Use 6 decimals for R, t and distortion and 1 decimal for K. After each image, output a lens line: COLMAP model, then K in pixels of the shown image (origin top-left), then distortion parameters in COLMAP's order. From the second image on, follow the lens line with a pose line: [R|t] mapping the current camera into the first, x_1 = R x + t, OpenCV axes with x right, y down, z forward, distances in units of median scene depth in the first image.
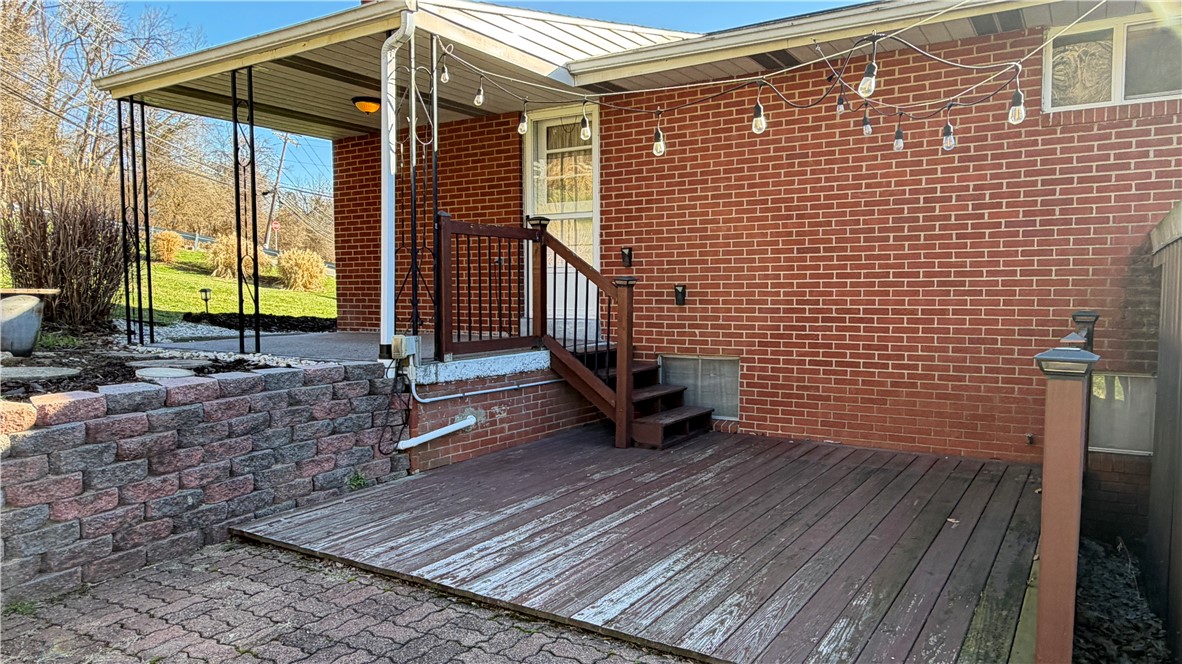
lens RADIAL K [[791.2, 0, 591.0], [0, 791.2, 332.0], [0, 0, 1]] dist [-0.000446, -0.000423]
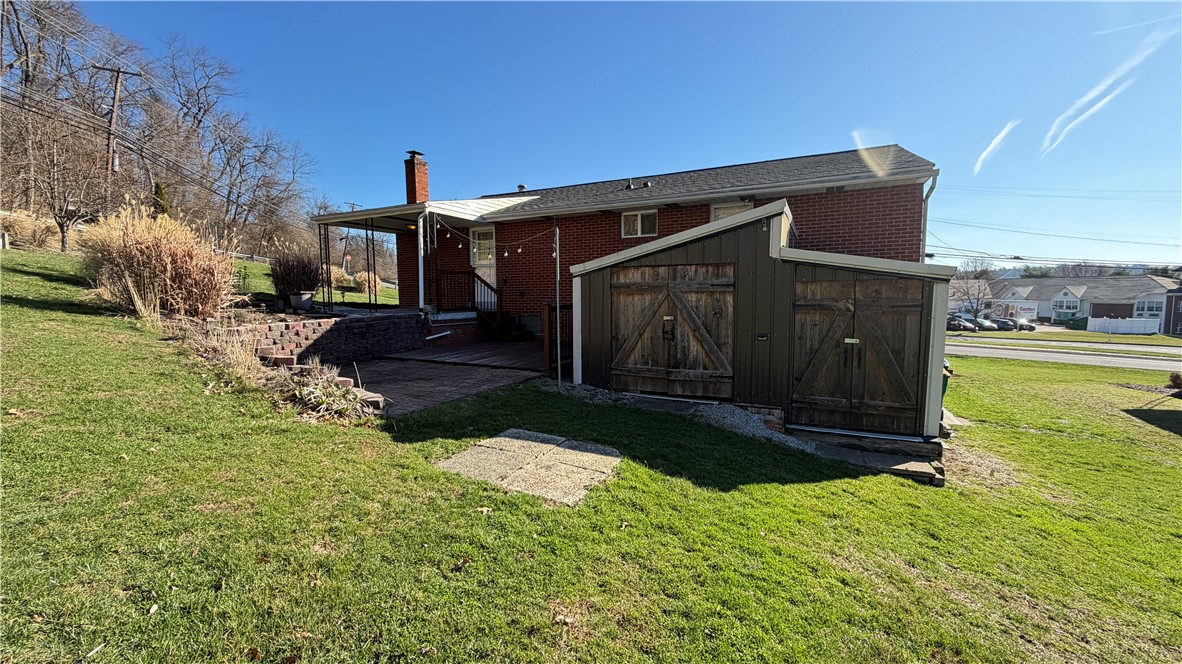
lens RADIAL K [[466.5, 0, 588.0], [0, 466.5, 332.3], [0, 0, 1]] dist [-0.001020, 0.000027]
pose [[0.994492, -0.012168, 0.104104, 0.195340], [0.009126, 0.999519, 0.029639, 0.055800], [-0.104414, -0.028526, 0.994125, -0.863690]]
